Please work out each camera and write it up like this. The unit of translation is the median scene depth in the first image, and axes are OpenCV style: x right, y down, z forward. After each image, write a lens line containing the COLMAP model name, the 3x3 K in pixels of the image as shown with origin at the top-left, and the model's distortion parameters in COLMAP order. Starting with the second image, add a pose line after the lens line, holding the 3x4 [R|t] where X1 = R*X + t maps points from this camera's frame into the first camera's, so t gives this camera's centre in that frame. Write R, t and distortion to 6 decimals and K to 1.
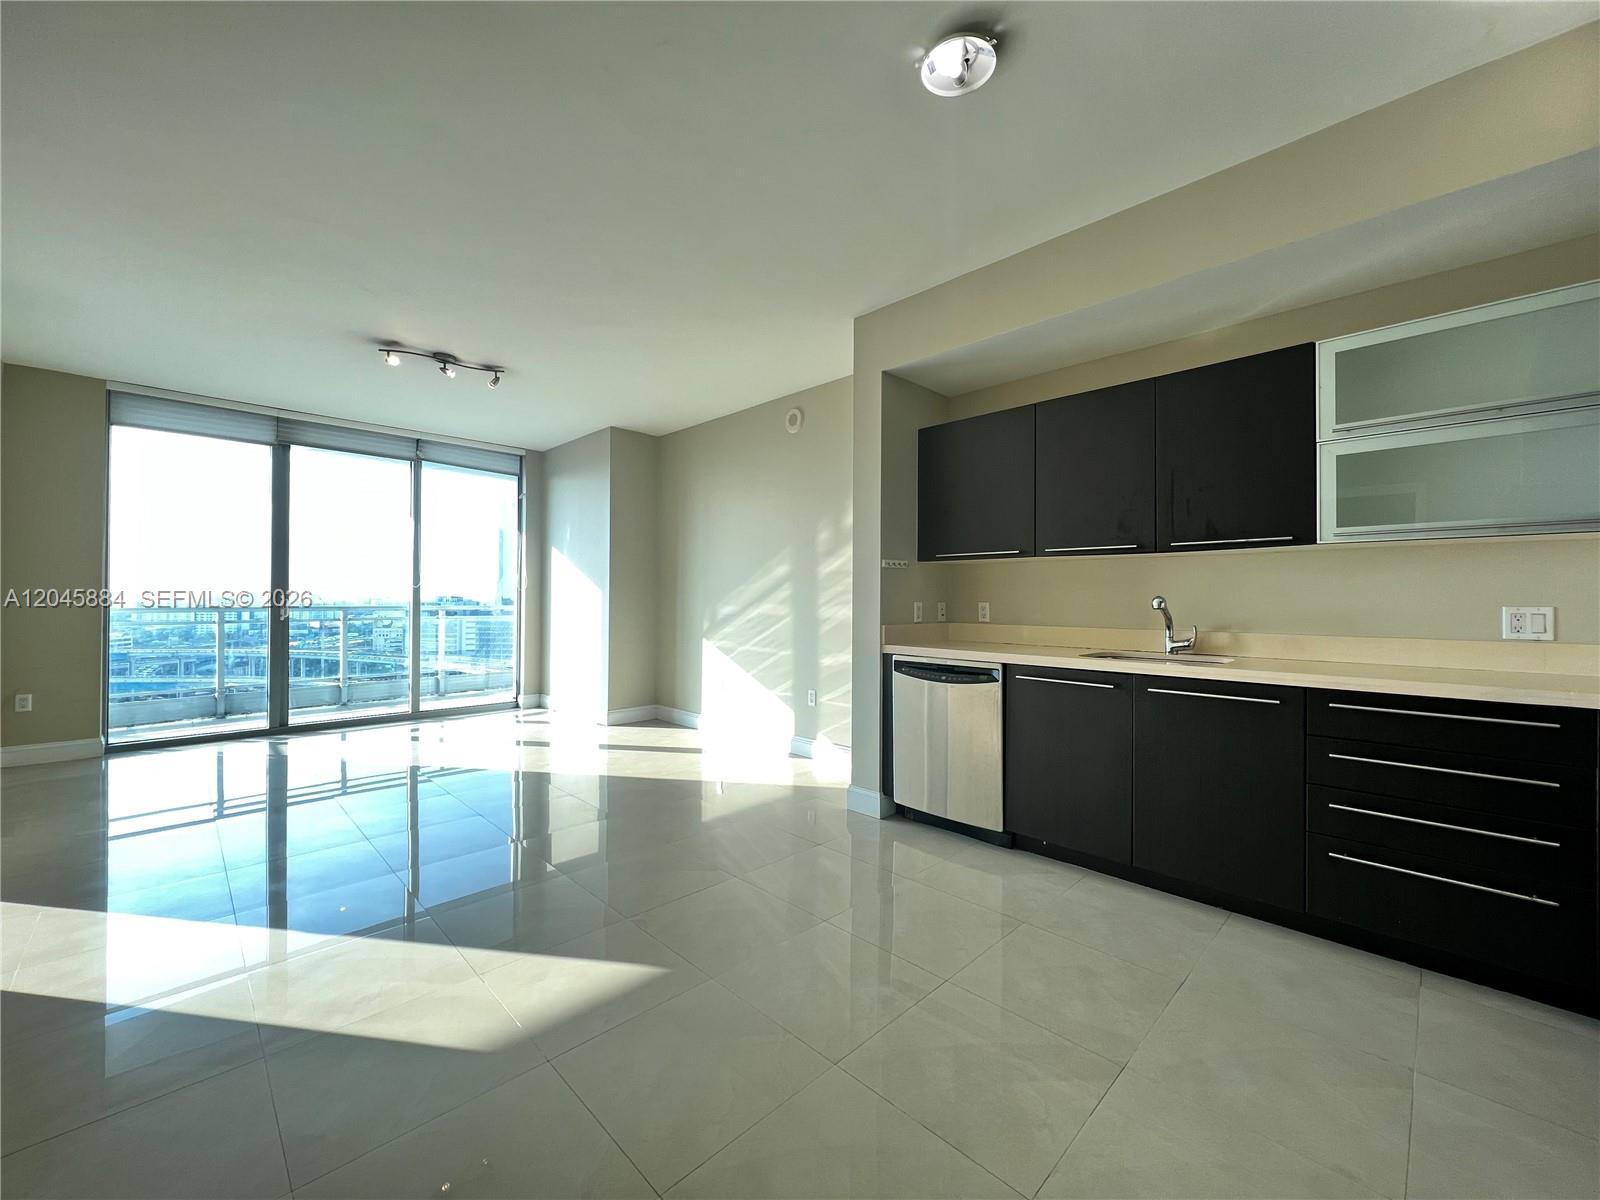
lens RADIAL K [[642.2, 0, 794.5], [0, 642.2, 598.0], [0, 0, 1]] dist [-0.000939, -0.000153]
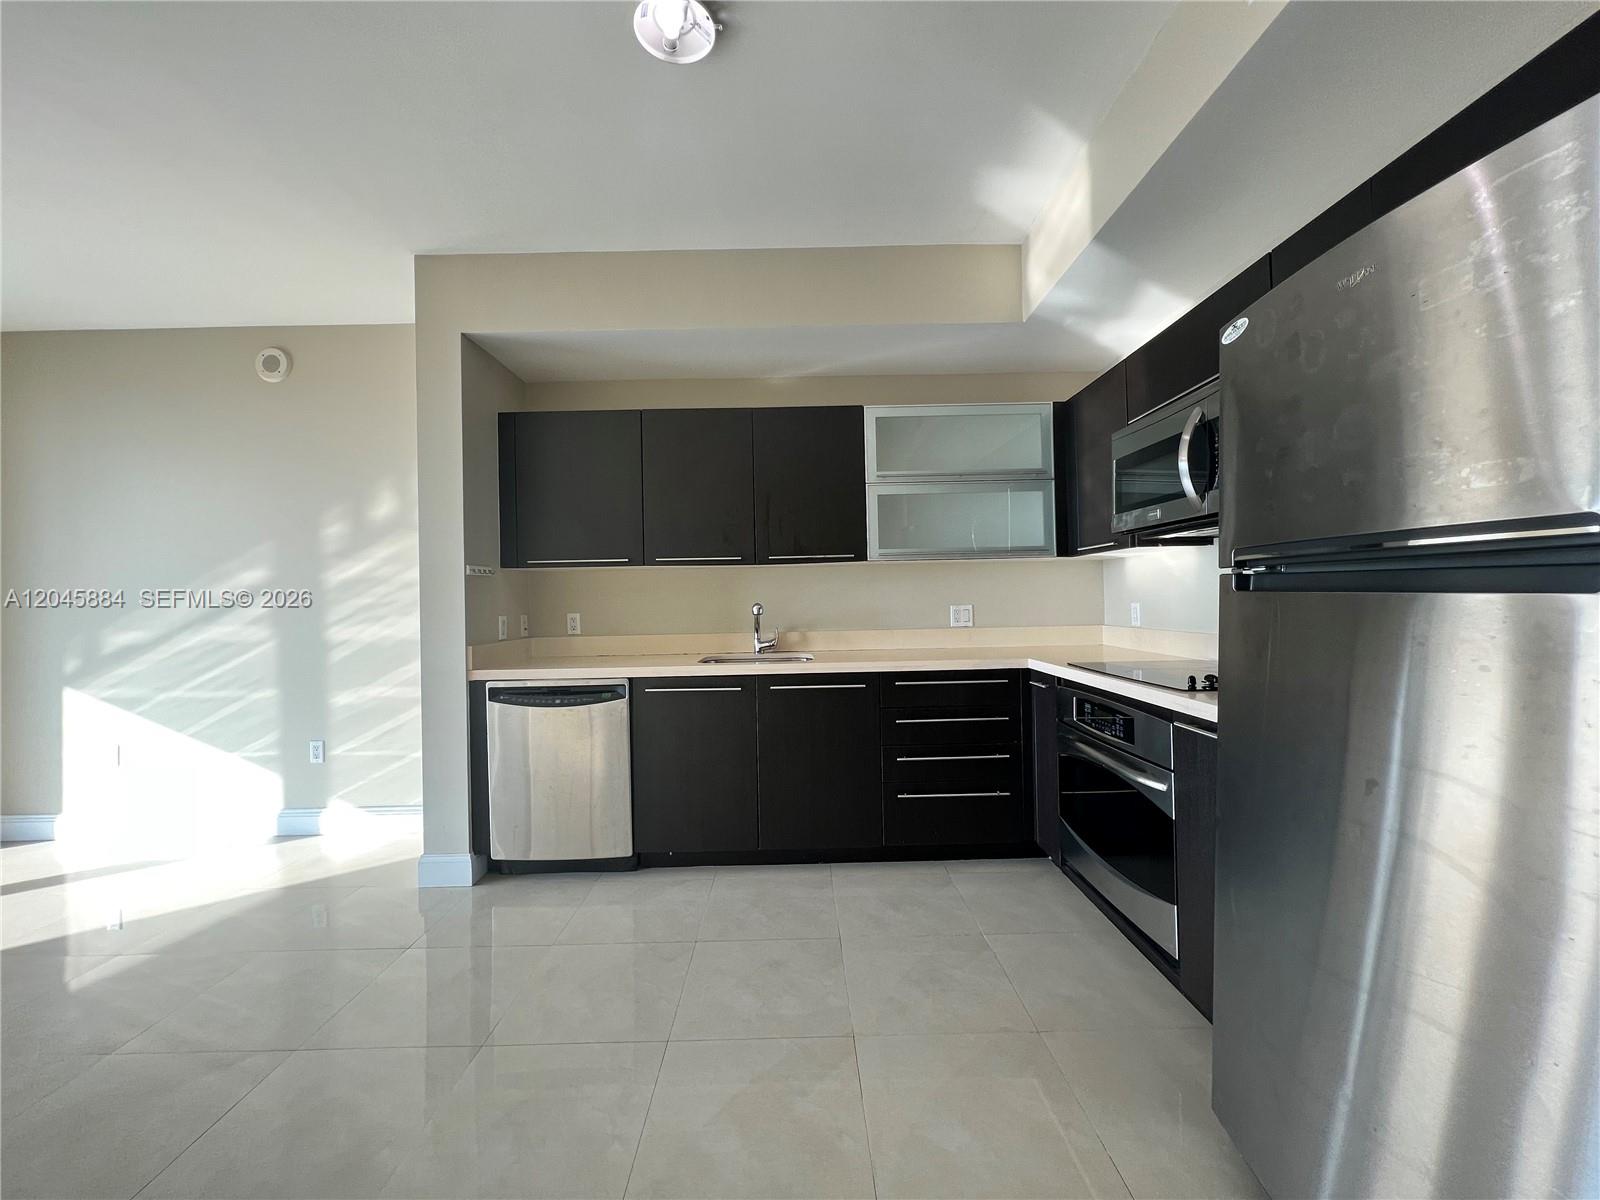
lens RADIAL K [[641.7, 0, 797.3], [0, 641.7, 597.5], [0, 0, 1]] dist [-0.000403, -0.000101]
pose [[0.695722, -0.017836, 0.718090, -0.155382], [0.023671, 0.999718, 0.001897, -0.010991], [-0.717921, 0.015678, 0.695948, 0.137483]]
